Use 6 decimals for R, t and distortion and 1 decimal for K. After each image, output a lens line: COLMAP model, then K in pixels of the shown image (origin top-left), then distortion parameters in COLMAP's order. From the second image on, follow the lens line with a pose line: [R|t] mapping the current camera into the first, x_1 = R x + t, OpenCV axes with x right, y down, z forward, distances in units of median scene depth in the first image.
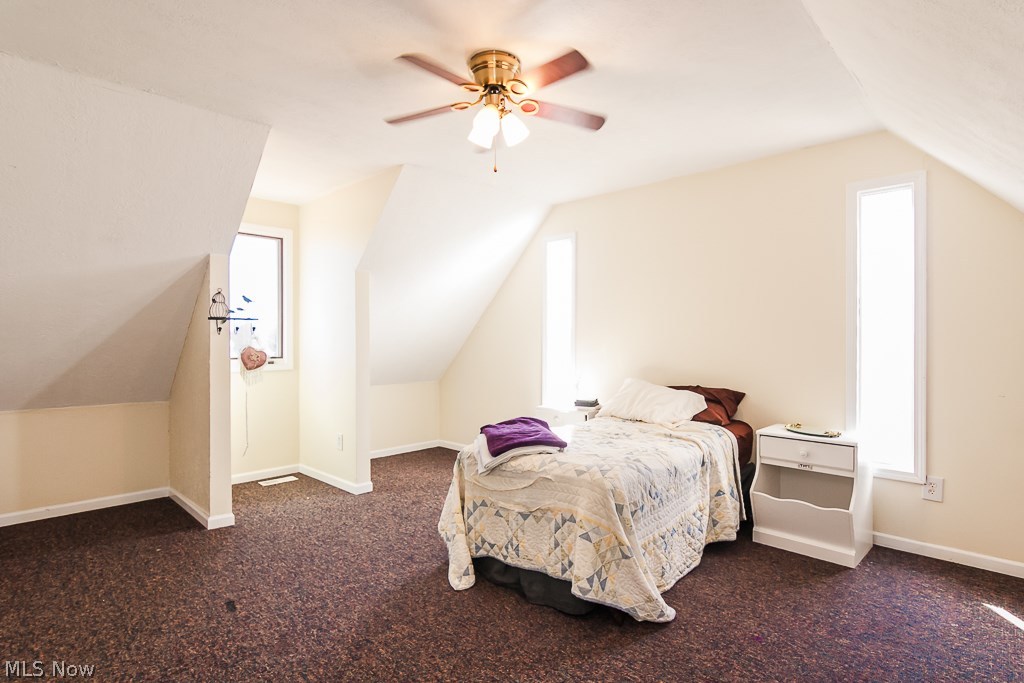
lens RADIAL K [[522.6, 0, 508.4], [0, 522.6, 340.9], [0, 0, 1]] dist [0.002373, 0.000293]
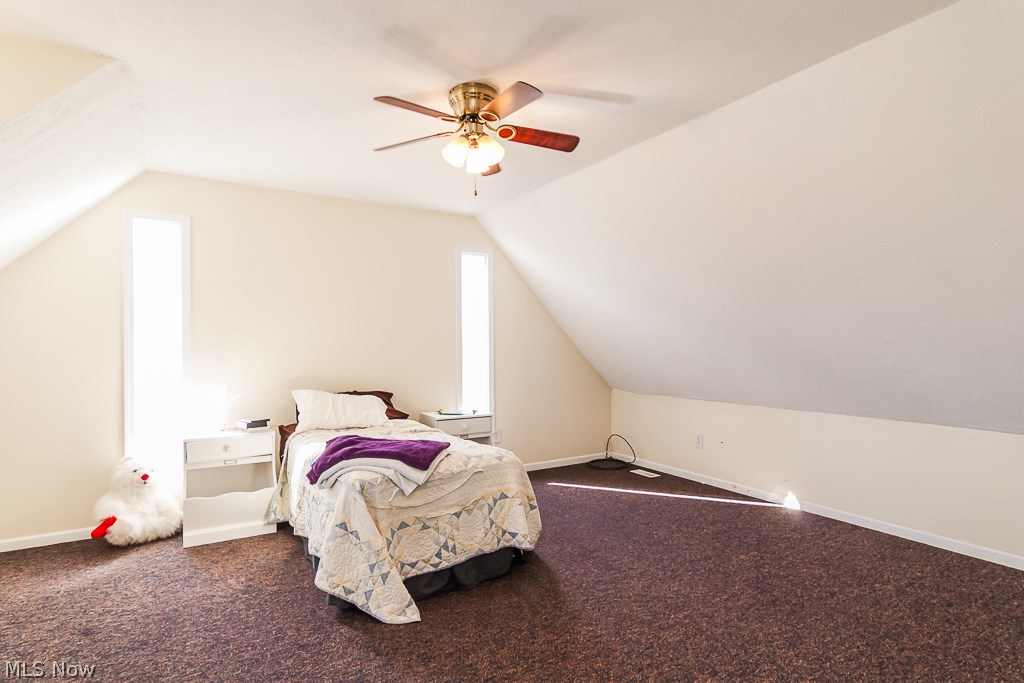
lens RADIAL K [[522.6, 0, 507.5], [0, 522.6, 343.6], [0, 0, 1]] dist [0.002373, 0.000293]
pose [[0.253705, 0.005745, 0.967264, -0.986550], [0.006420, 0.999950, -0.007623, -0.008636], [-0.967260, 0.008144, 0.253656, 0.623356]]
